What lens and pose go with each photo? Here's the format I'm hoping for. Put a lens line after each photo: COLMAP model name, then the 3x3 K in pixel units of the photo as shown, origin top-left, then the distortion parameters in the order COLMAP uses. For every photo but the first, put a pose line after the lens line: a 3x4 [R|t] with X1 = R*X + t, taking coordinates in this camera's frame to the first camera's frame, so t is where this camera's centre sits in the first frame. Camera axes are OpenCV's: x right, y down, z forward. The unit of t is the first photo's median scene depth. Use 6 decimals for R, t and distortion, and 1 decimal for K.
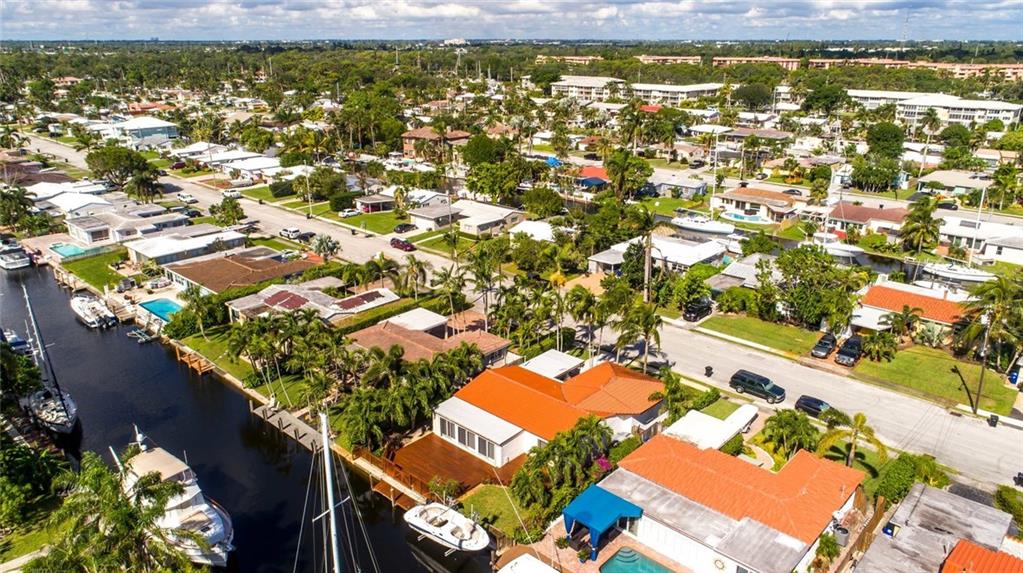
lens RADIAL K [[710.4, 0, 511.5], [0, 710.4, 286.5], [0, 0, 1]] dist [-0.004340, 0.002226]
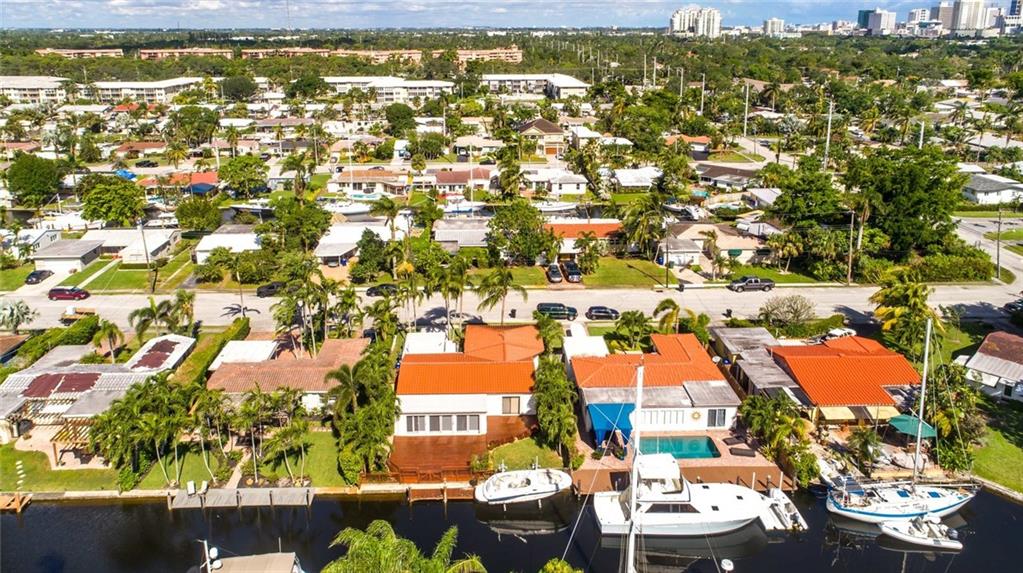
lens RADIAL K [[707.5, 0, 487.9], [0, 707.5, 236.4], [0, 0, 1]] dist [0.001516, 0.028401]
pose [[0.719583, -0.201962, 0.664389, -0.294634], [0.234503, 0.971240, 0.041255, -0.038330], [-0.653612, 0.126115, 0.746248, 0.055312]]
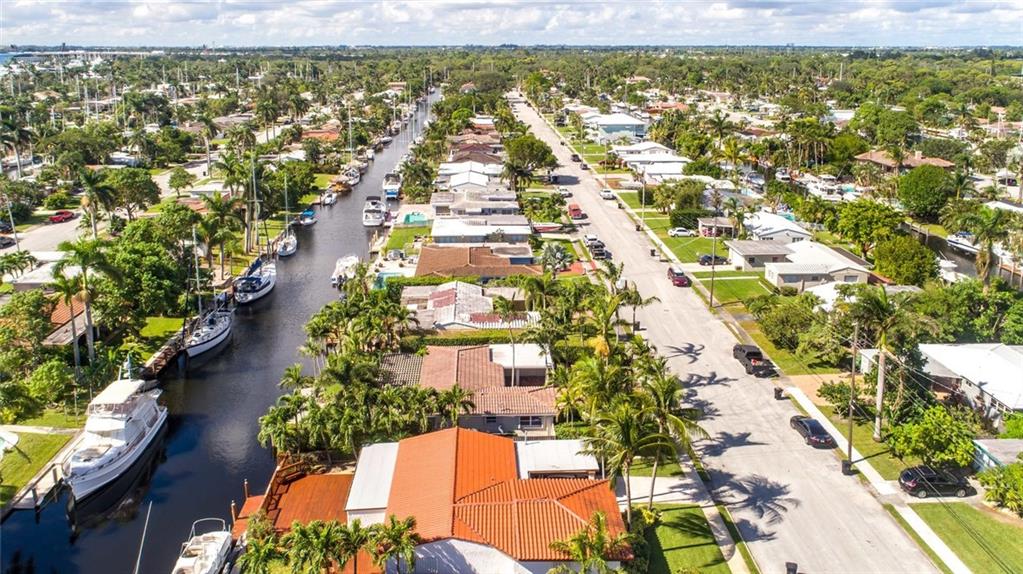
lens RADIAL K [[774.4, 0, 511.8], [0, 774.4, 258.8], [0, 0, 1]] dist [-0.009663, -0.001386]
pose [[0.699857, 0.192193, -0.687941, 0.279665], [-0.237360, 0.970965, 0.029792, -0.052548], [0.673692, 0.142440, 0.725155, 0.192138]]
